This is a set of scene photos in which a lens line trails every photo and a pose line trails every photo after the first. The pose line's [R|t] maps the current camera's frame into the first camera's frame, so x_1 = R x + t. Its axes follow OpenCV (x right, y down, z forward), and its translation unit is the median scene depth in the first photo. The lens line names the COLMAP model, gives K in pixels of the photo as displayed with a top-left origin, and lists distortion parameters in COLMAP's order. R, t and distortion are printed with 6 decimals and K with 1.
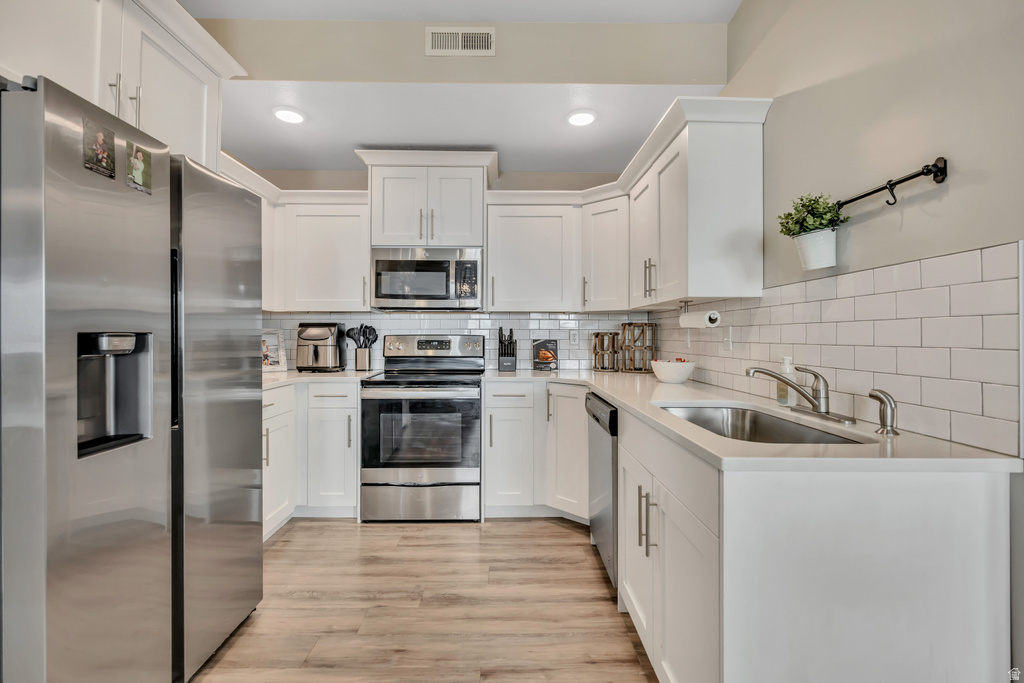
lens RADIAL K [[447.6, 0, 505.5], [0, 447.6, 337.2], [0, 0, 1]] dist [-0.003358, 0.000704]
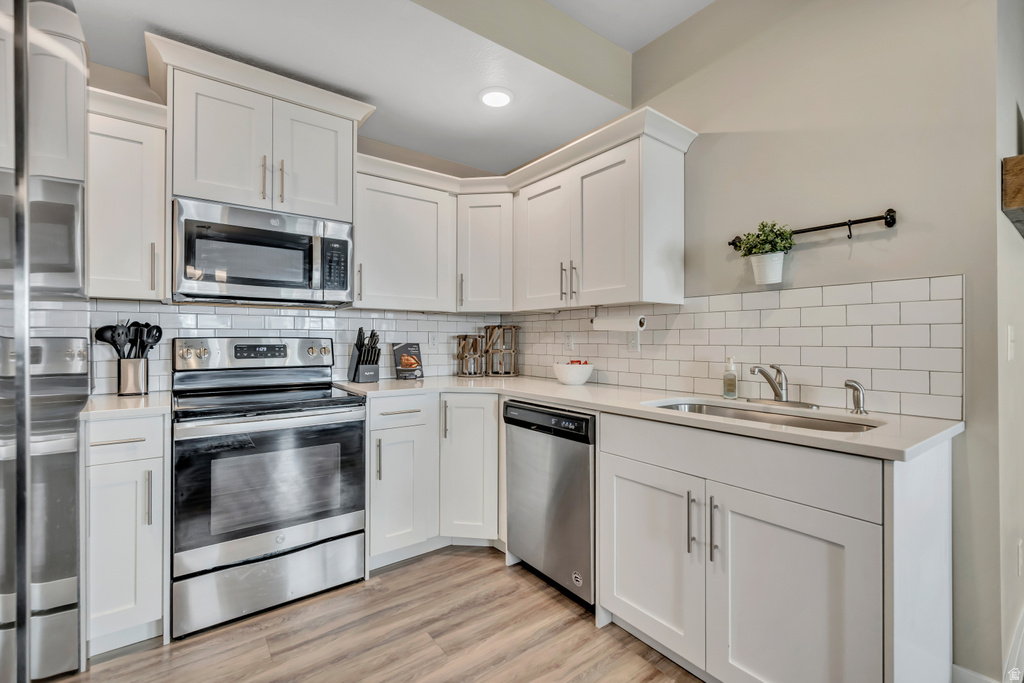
lens RADIAL K [[447.6, 0, 510.3], [0, 447.6, 340.0], [0, 0, 1]] dist [-0.003358, 0.000704]
pose [[0.806504, -0.001140, 0.591227, -0.316551], [0.001603, 0.999999, -0.000259, 0.000002], [-0.591226, 0.001156, 0.806505, 0.234647]]
